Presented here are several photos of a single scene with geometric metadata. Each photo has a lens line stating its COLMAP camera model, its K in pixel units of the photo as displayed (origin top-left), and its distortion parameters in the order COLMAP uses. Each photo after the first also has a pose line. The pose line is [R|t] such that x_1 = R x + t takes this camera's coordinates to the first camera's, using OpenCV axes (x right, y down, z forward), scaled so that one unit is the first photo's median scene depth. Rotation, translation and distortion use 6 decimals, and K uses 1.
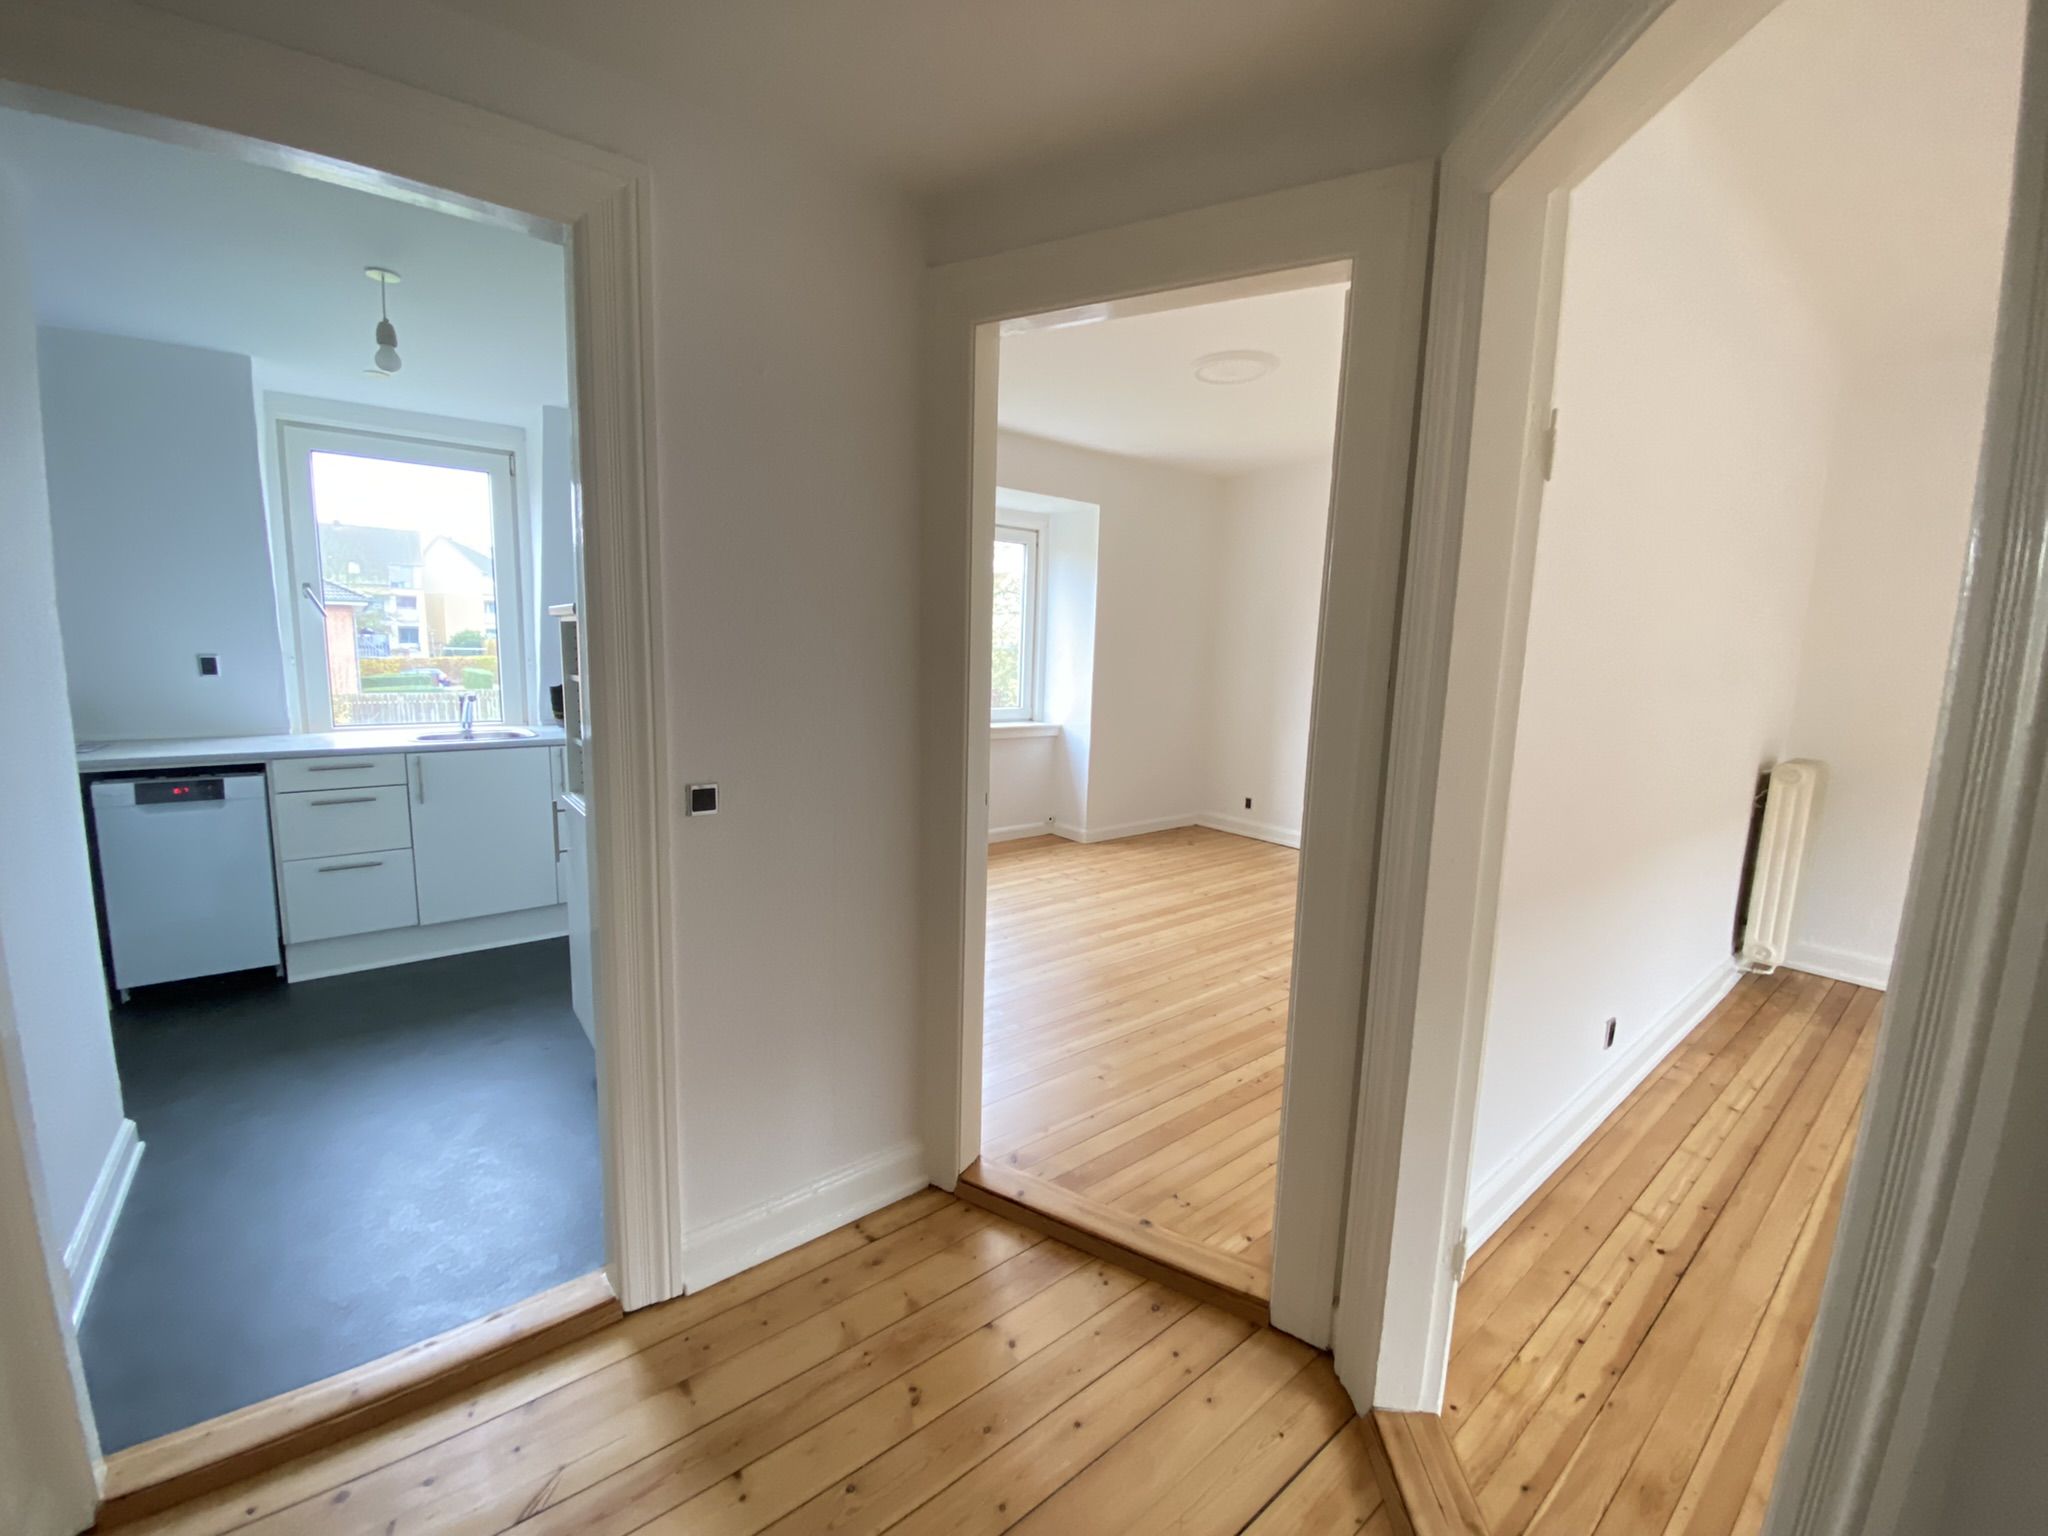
lens RADIAL K [[823.0, 0, 992.3], [0, 823.0, 762.1], [0, 0, 1]] dist [-0.000252, -0.000308]
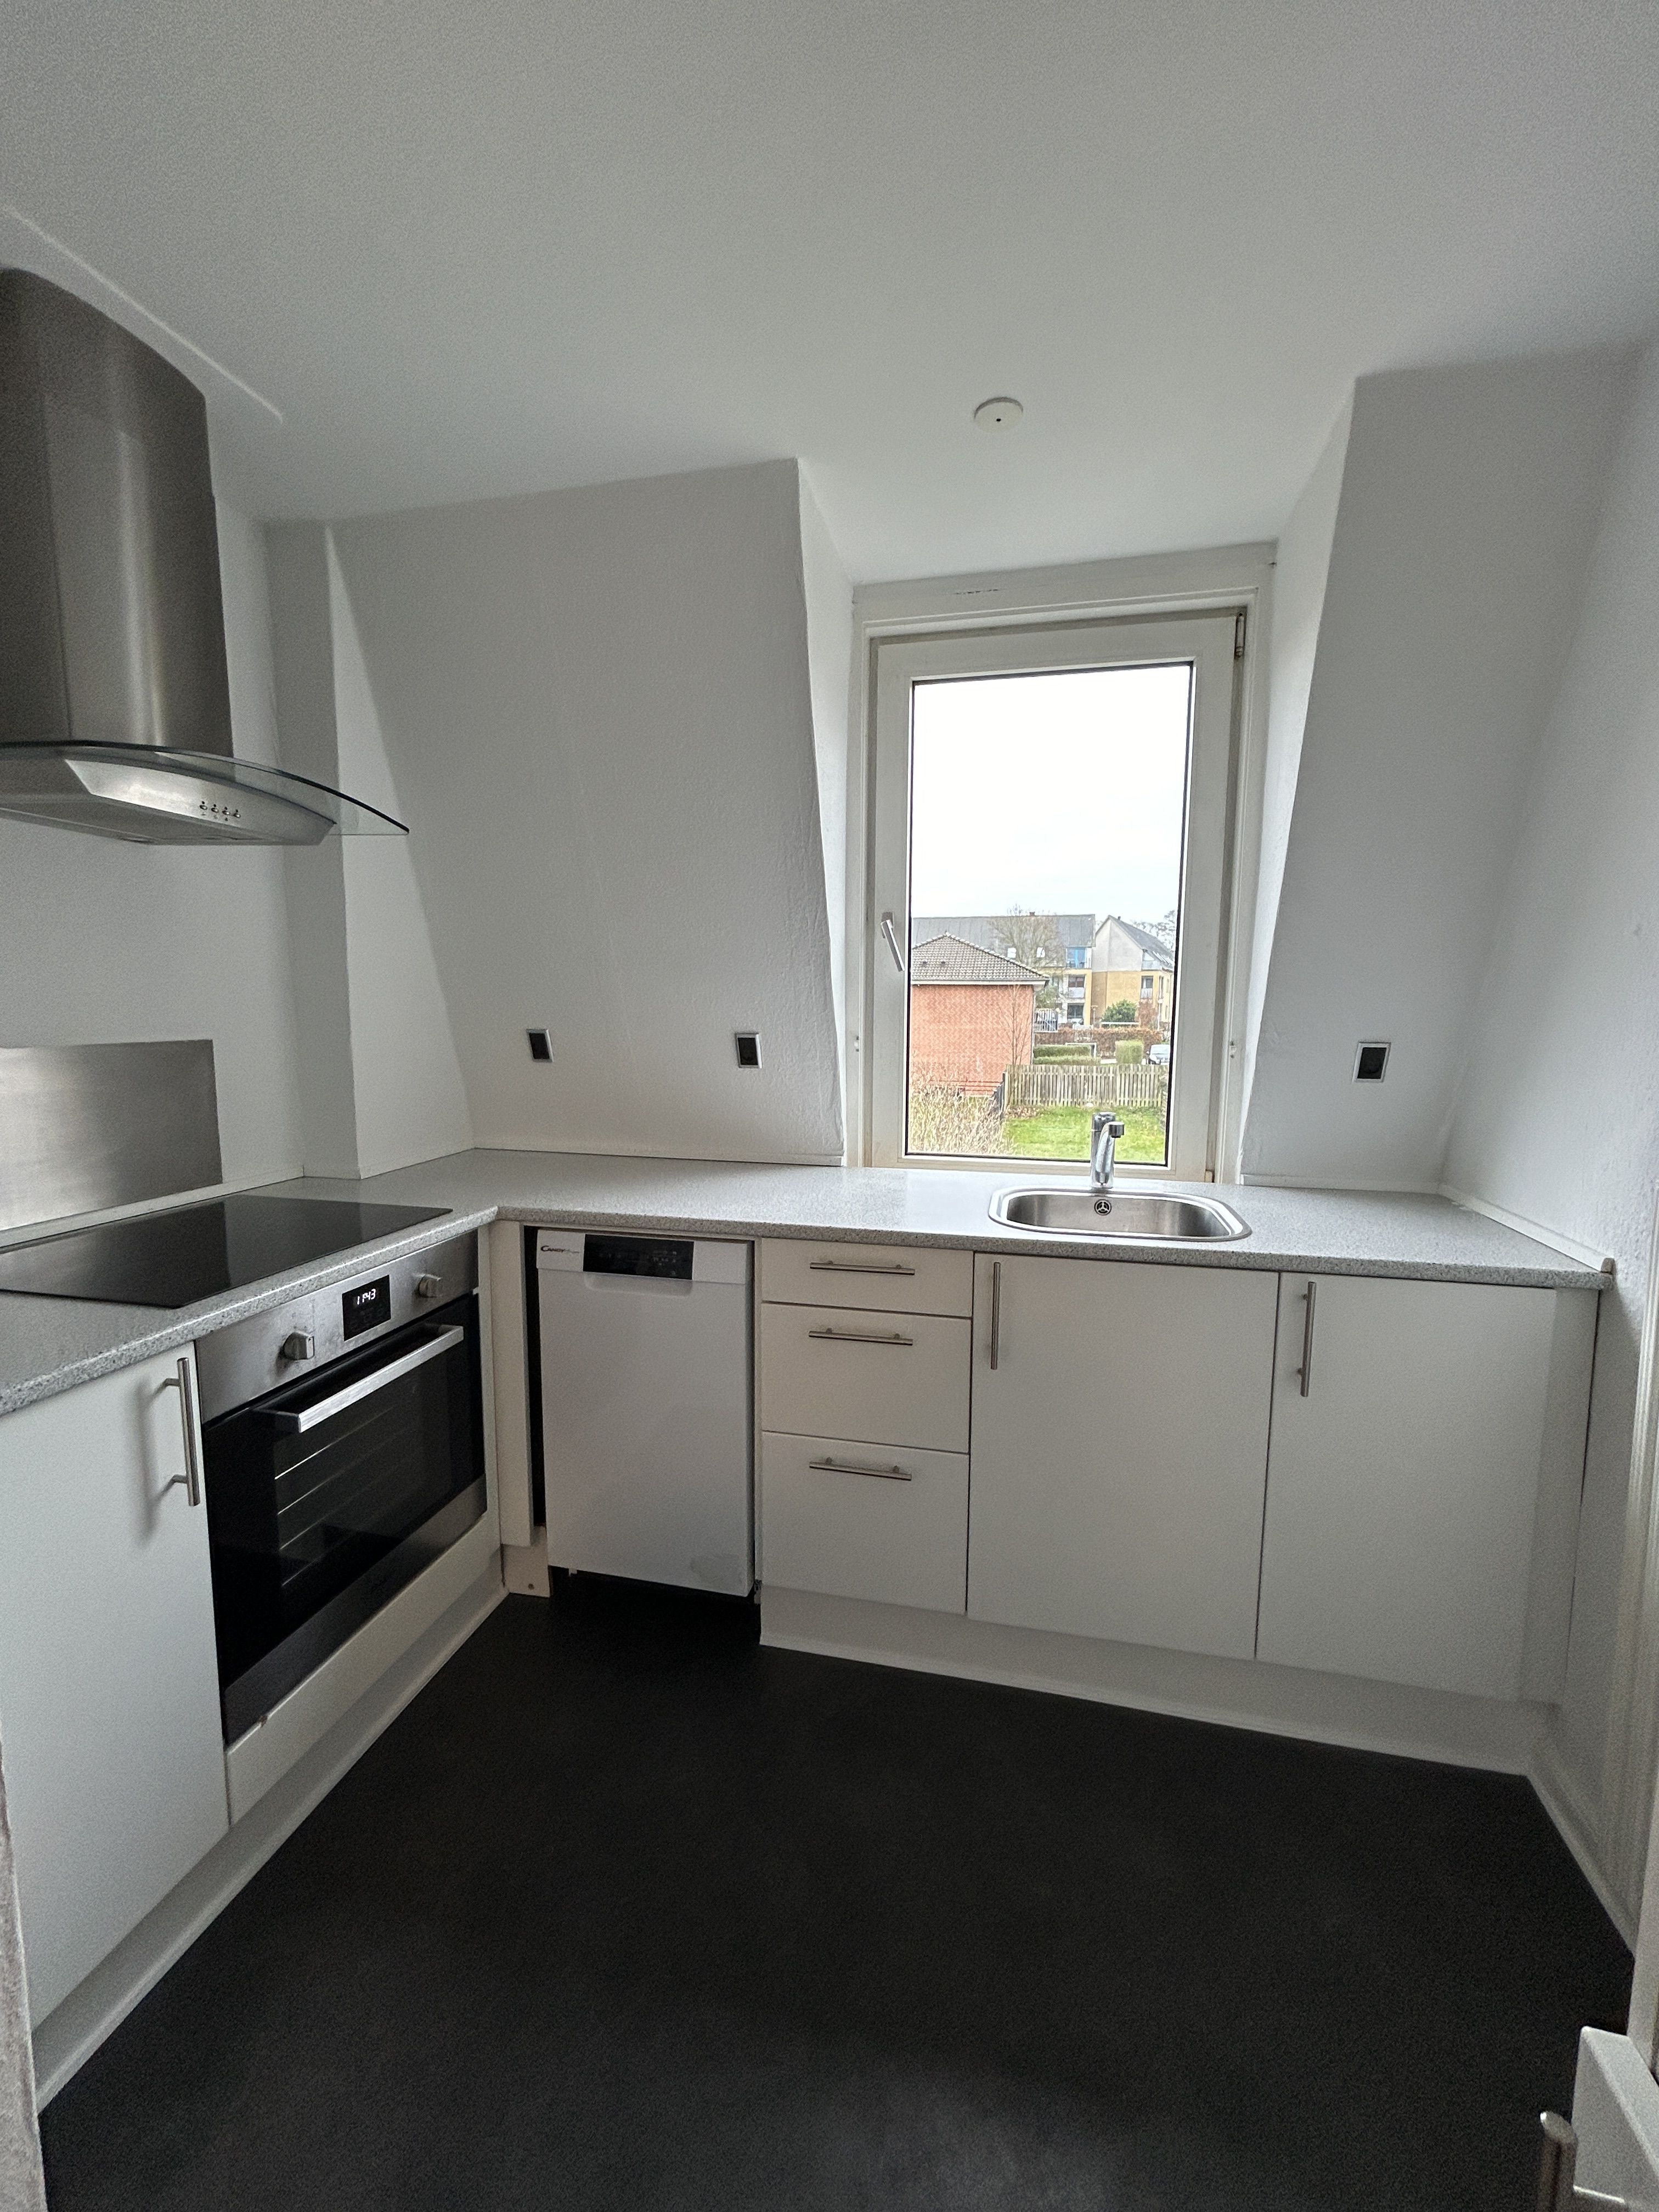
lens RADIAL K [[895.6, 0, 837.1], [0, 895.6, 1097.7], [0, 0, 1]] dist [-0.015329, -0.000064]
pose [[0.644120, 0.060703, -0.762512, -0.248342], [-0.101297, 0.994836, -0.006370, -0.053568], [0.758188, 0.081343, 0.646942, 0.391579]]
